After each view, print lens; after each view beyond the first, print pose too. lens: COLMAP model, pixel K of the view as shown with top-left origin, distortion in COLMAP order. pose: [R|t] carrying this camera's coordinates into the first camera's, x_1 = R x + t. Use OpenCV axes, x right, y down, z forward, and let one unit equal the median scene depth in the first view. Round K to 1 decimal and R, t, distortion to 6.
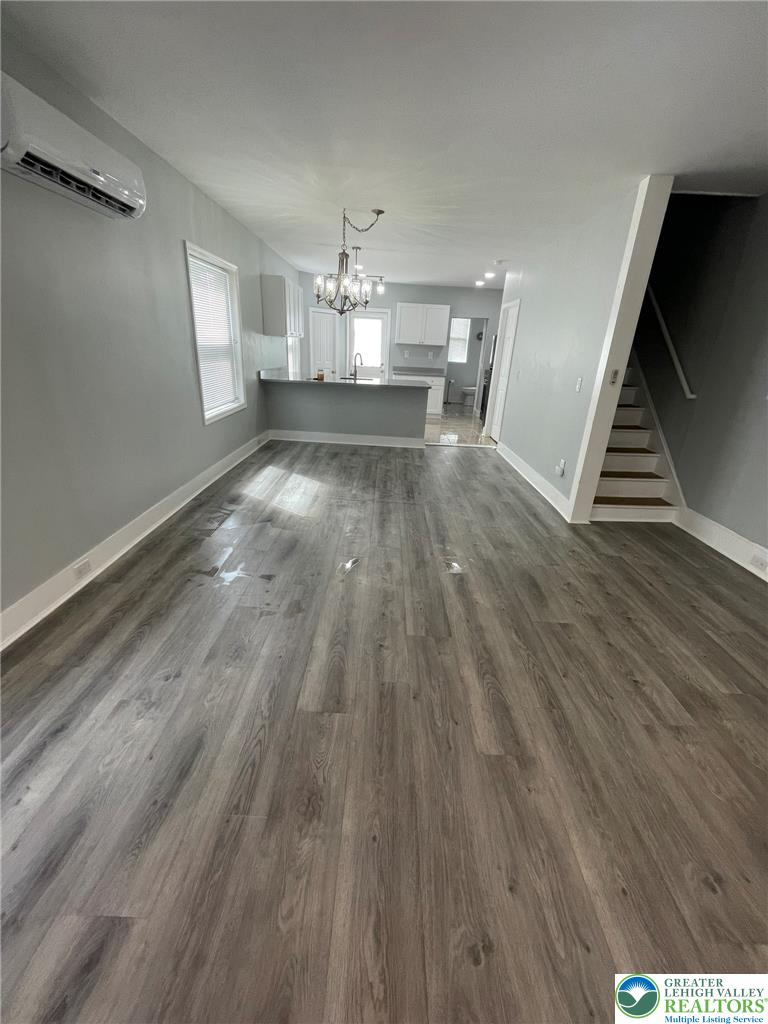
lens RADIAL K [[413.3, 0, 385.1], [0, 413.3, 513.1], [0, 0, 1]] dist [-0.001694, -0.000496]
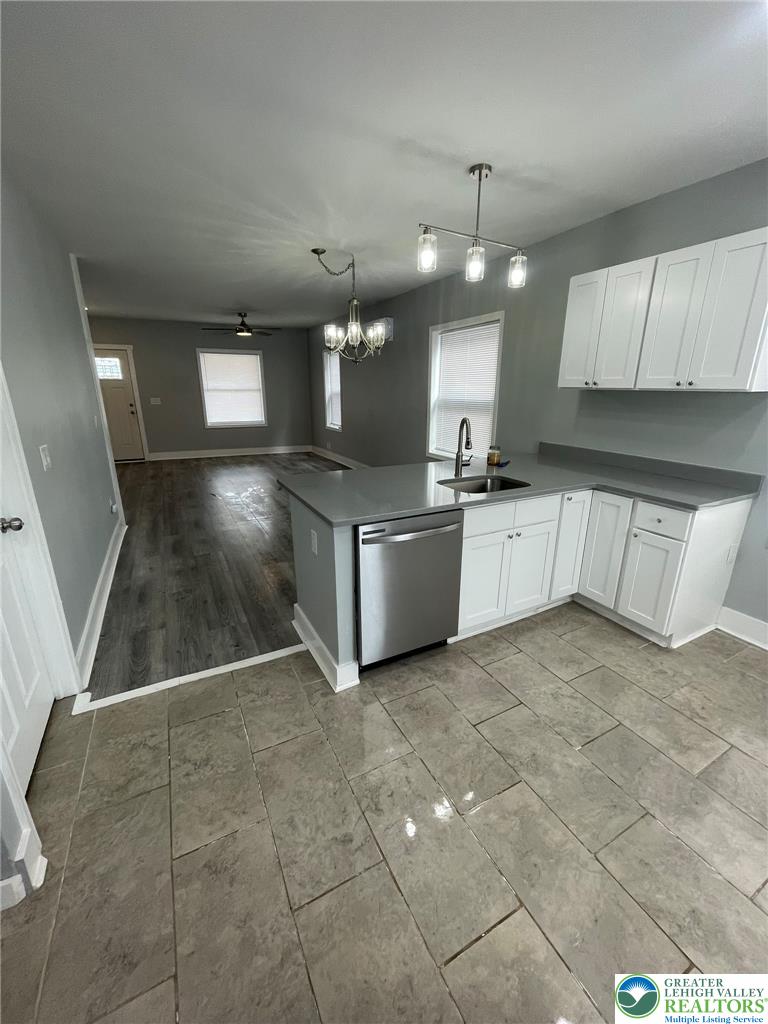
lens RADIAL K [[411.8, 0, 384.0], [0, 411.8, 512.0], [0, 0, 1]] dist [-0.002355, -0.000971]
pose [[-0.882884, 0.087090, -0.461446, 0.350631], [-0.219572, 0.792054, 0.569595, -0.892162], [0.415096, 0.604207, -0.680169, 2.194437]]
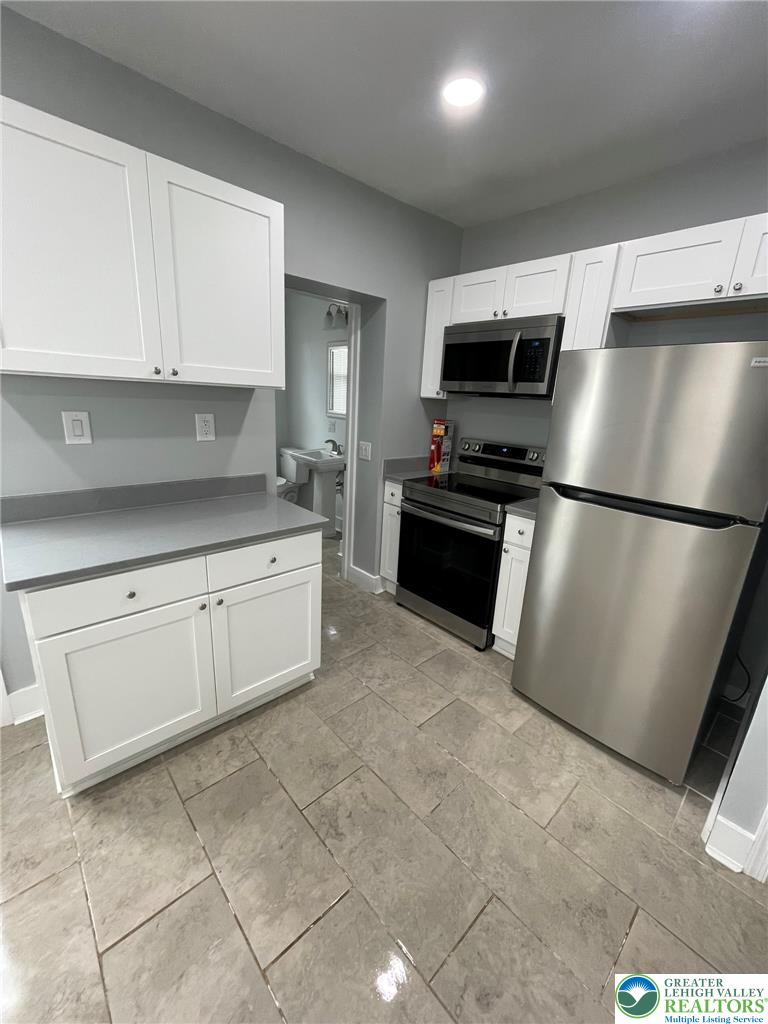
lens RADIAL K [[411.8, 0, 384.0], [0, 411.8, 512.0], [0, 0, 1]] dist [-0.002355, -0.000971]
pose [[0.733984, -0.193801, 0.650929, 0.062496], [0.239714, 0.970664, 0.018695, -0.775153], [-0.635456, 0.142314, 0.758909, 1.886362]]
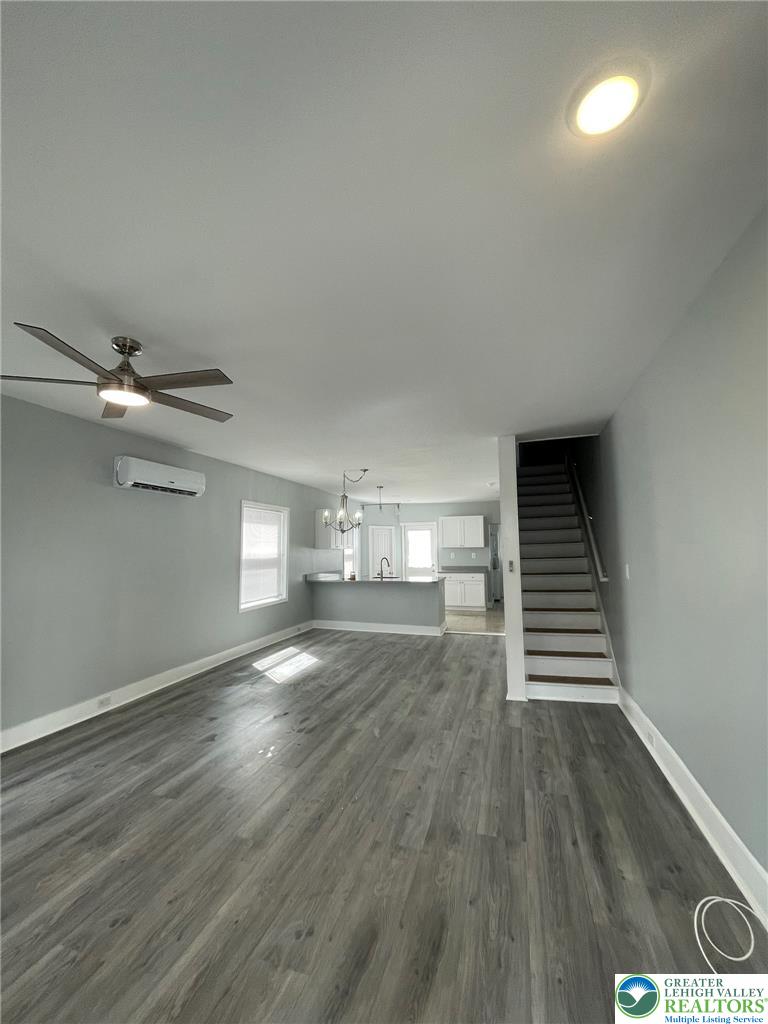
lens RADIAL K [[413.3, 0, 385.1], [0, 413.3, 513.1], [0, 0, 1]] dist [-0.001694, -0.000496]
pose [[0.955529, -0.082445, -0.283138, 0.509956], [-0.056676, 0.890885, -0.450680, 0.097136], [0.289400, 0.446684, 0.846594, -0.206736]]
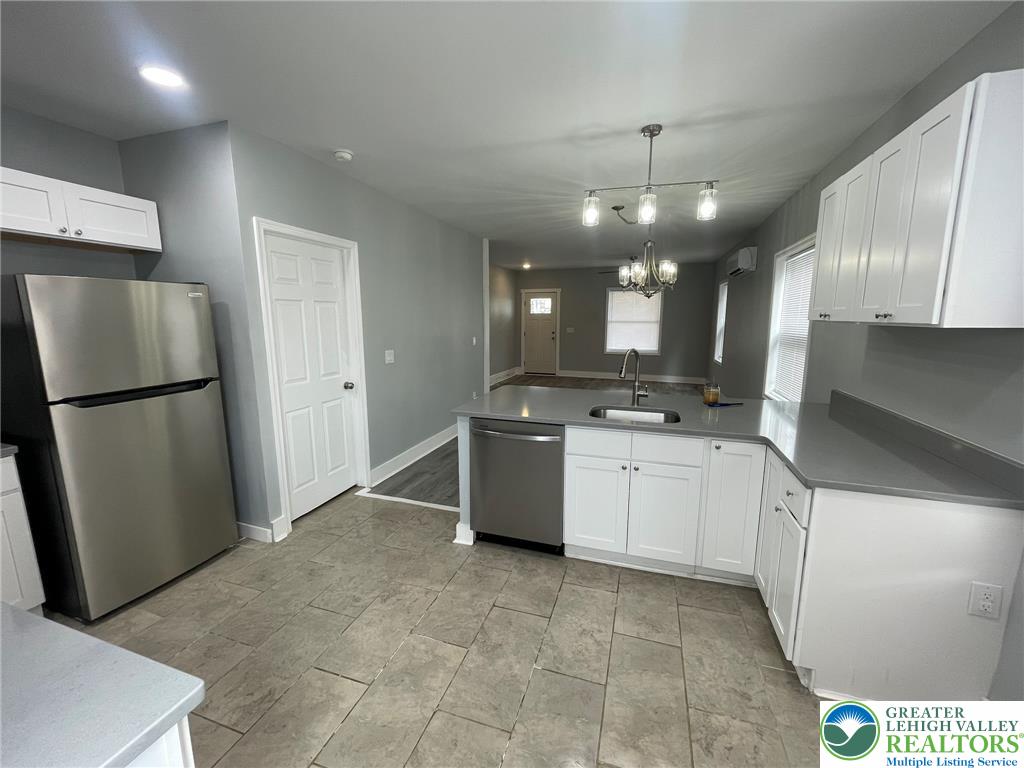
lens RADIAL K [[411.8, 0, 513.6], [0, 411.8, 382.9], [0, 0, 1]] dist [-0.002355, -0.000971]
pose [[-0.950092, -0.096206, 0.296766, -0.130973], [0.073925, 0.854742, 0.513761, -0.986720], [-0.303086, 0.510059, -0.804971, 2.355753]]
